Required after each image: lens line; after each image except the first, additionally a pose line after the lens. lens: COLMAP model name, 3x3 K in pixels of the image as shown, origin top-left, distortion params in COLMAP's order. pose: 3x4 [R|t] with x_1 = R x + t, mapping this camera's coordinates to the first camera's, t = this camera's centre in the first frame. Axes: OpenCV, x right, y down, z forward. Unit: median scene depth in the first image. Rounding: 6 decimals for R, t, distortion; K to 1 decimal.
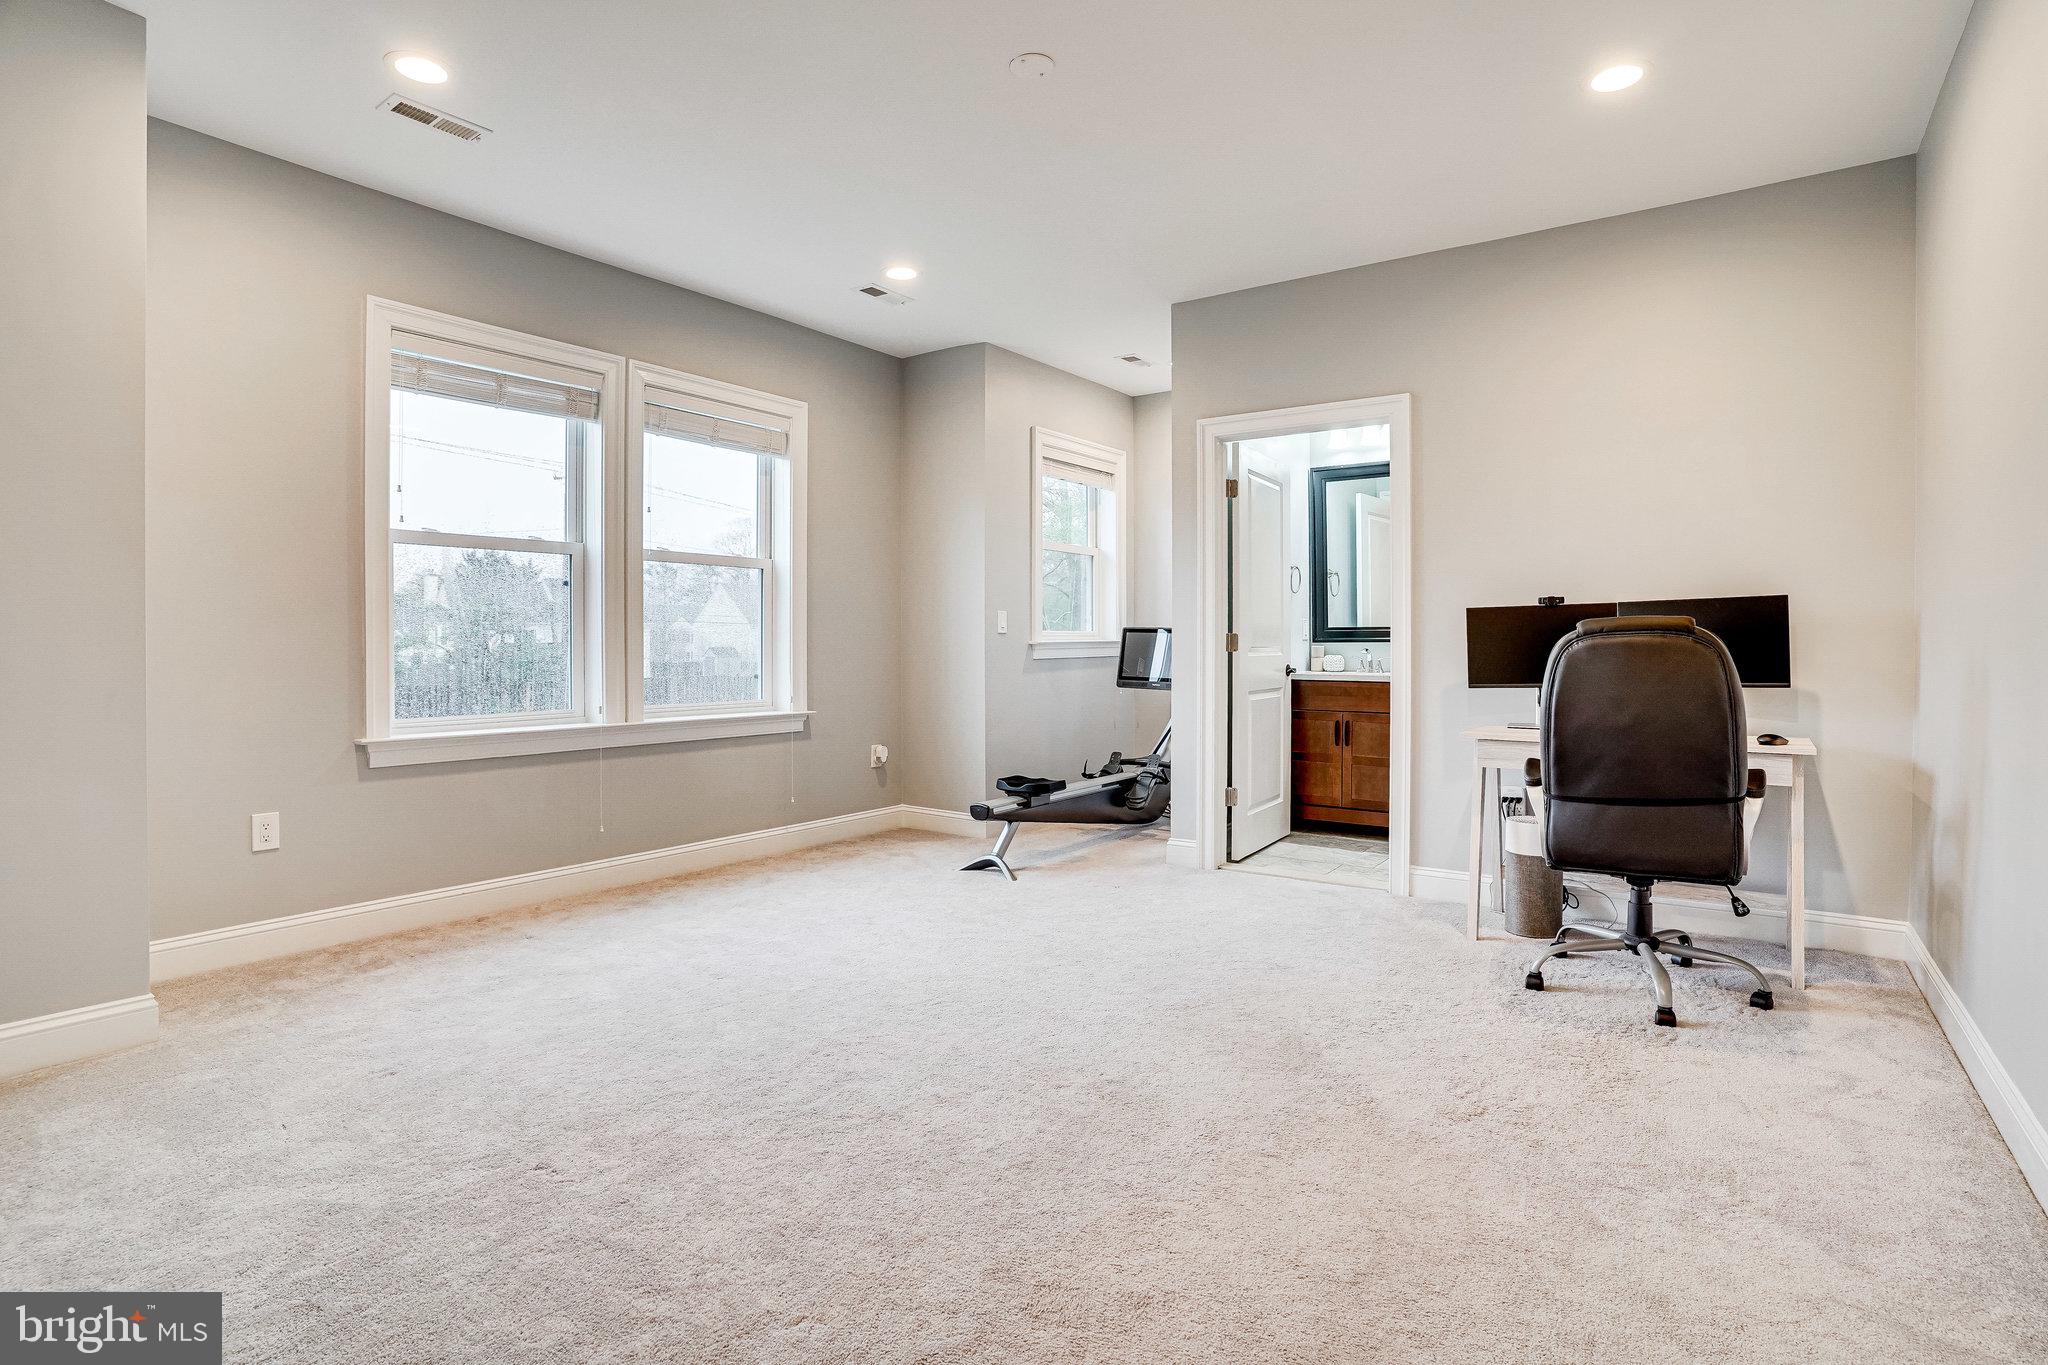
lens RADIAL K [[994.7, 0, 1032.8], [0, 994.7, 674.0], [0, 0, 1]] dist [-0.026930, -0.000327]
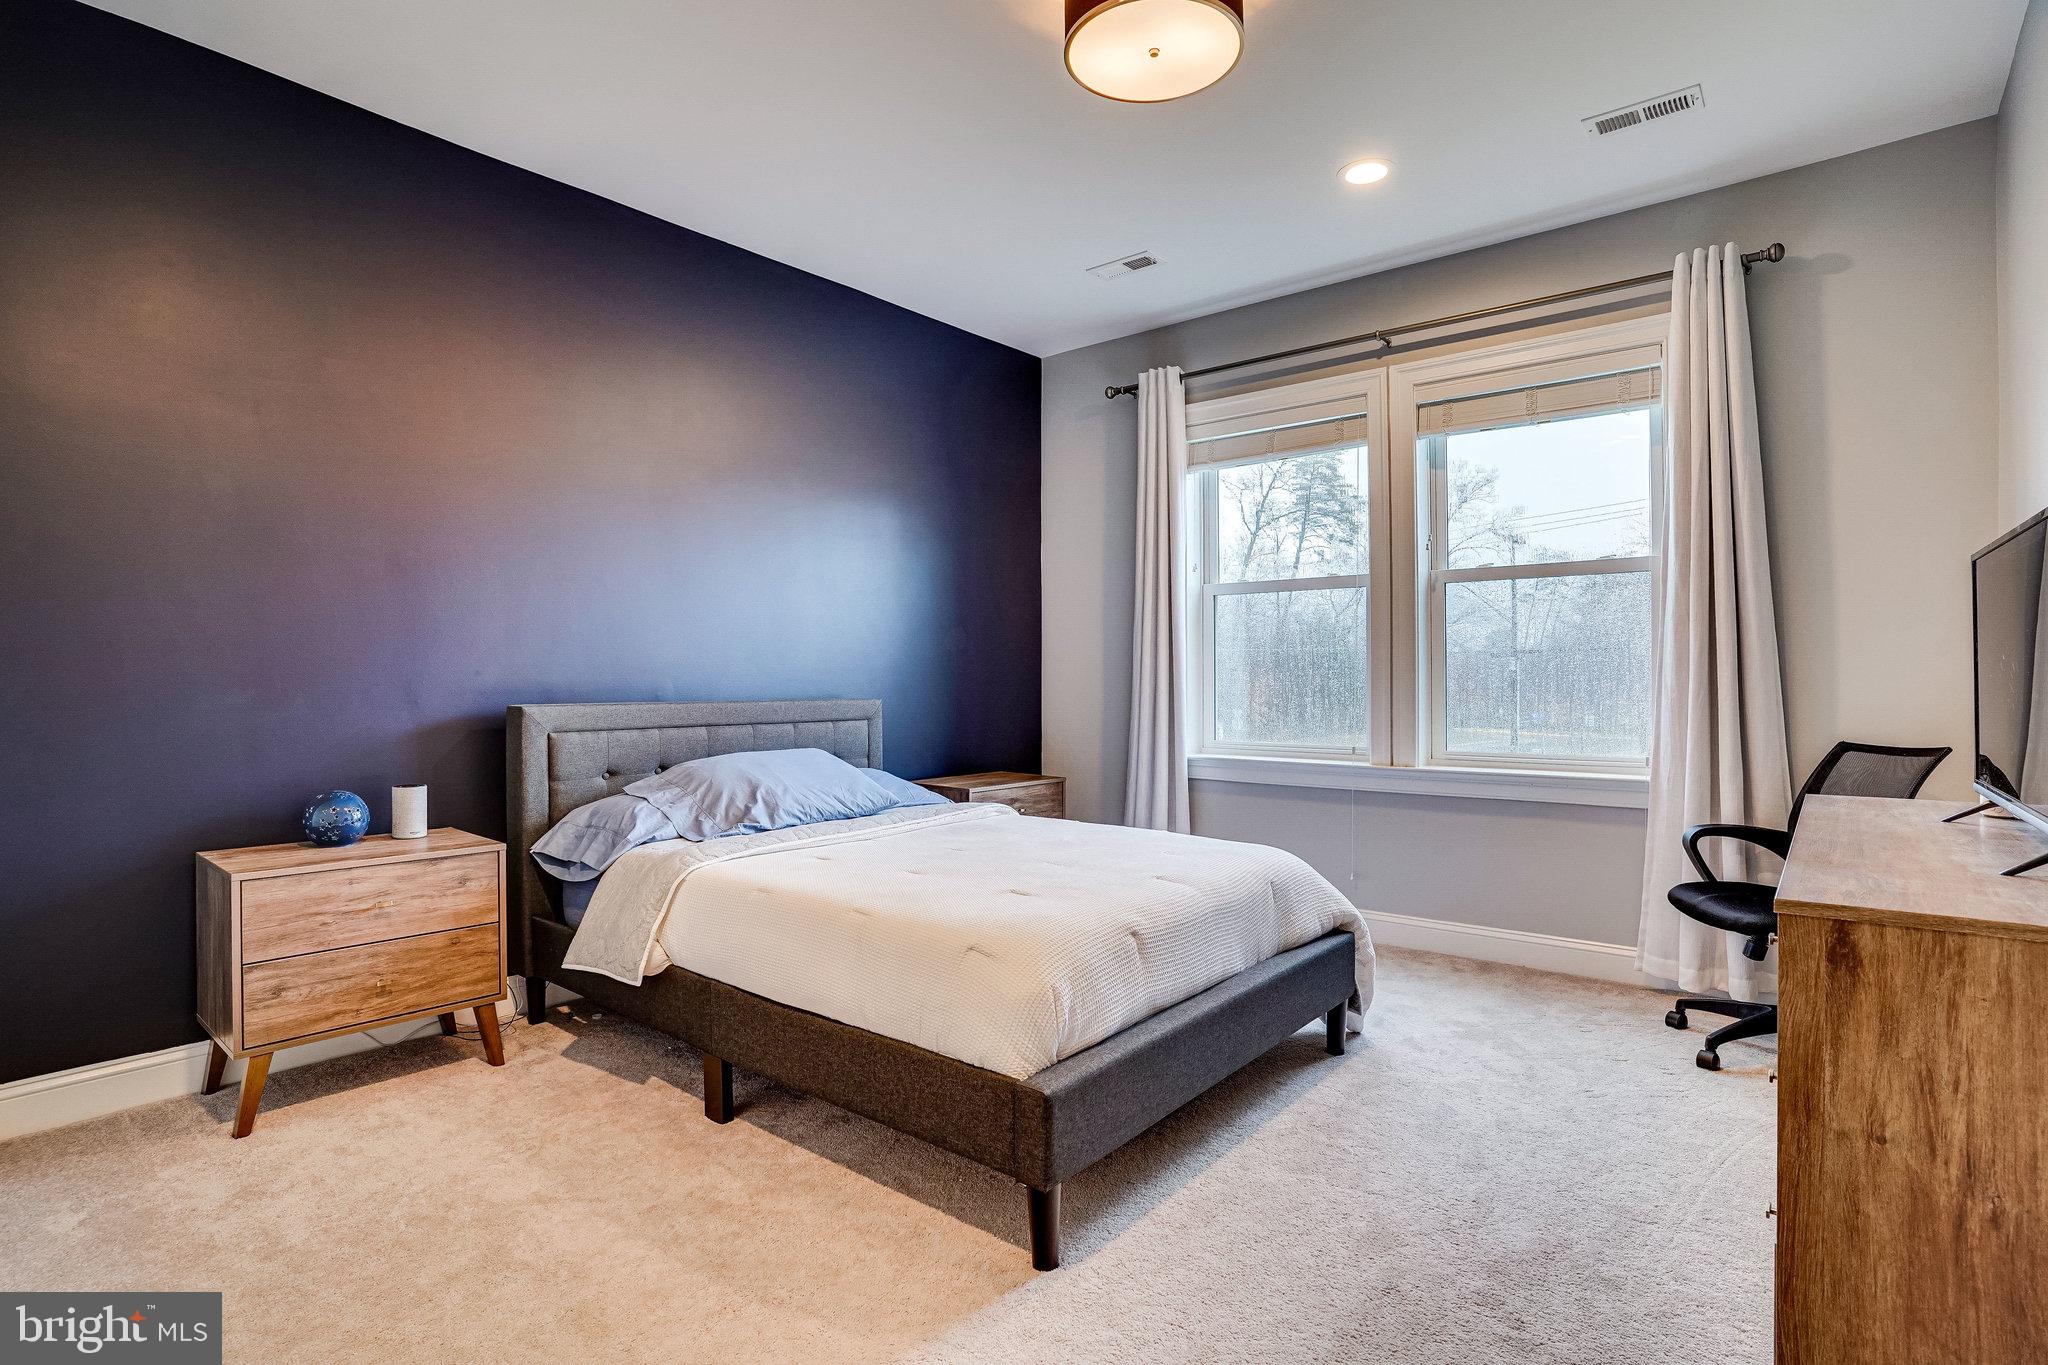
lens RADIAL K [[994.7, 0, 1026.7], [0, 994.7, 677.5], [0, 0, 1]] dist [-0.026930, -0.000327]
pose [[-0.047412, -0.006685, -0.998853, 0.473574], [-0.023818, 0.999701, -0.005560, -0.018555], [0.998591, 0.023527, -0.047557, 0.665533]]
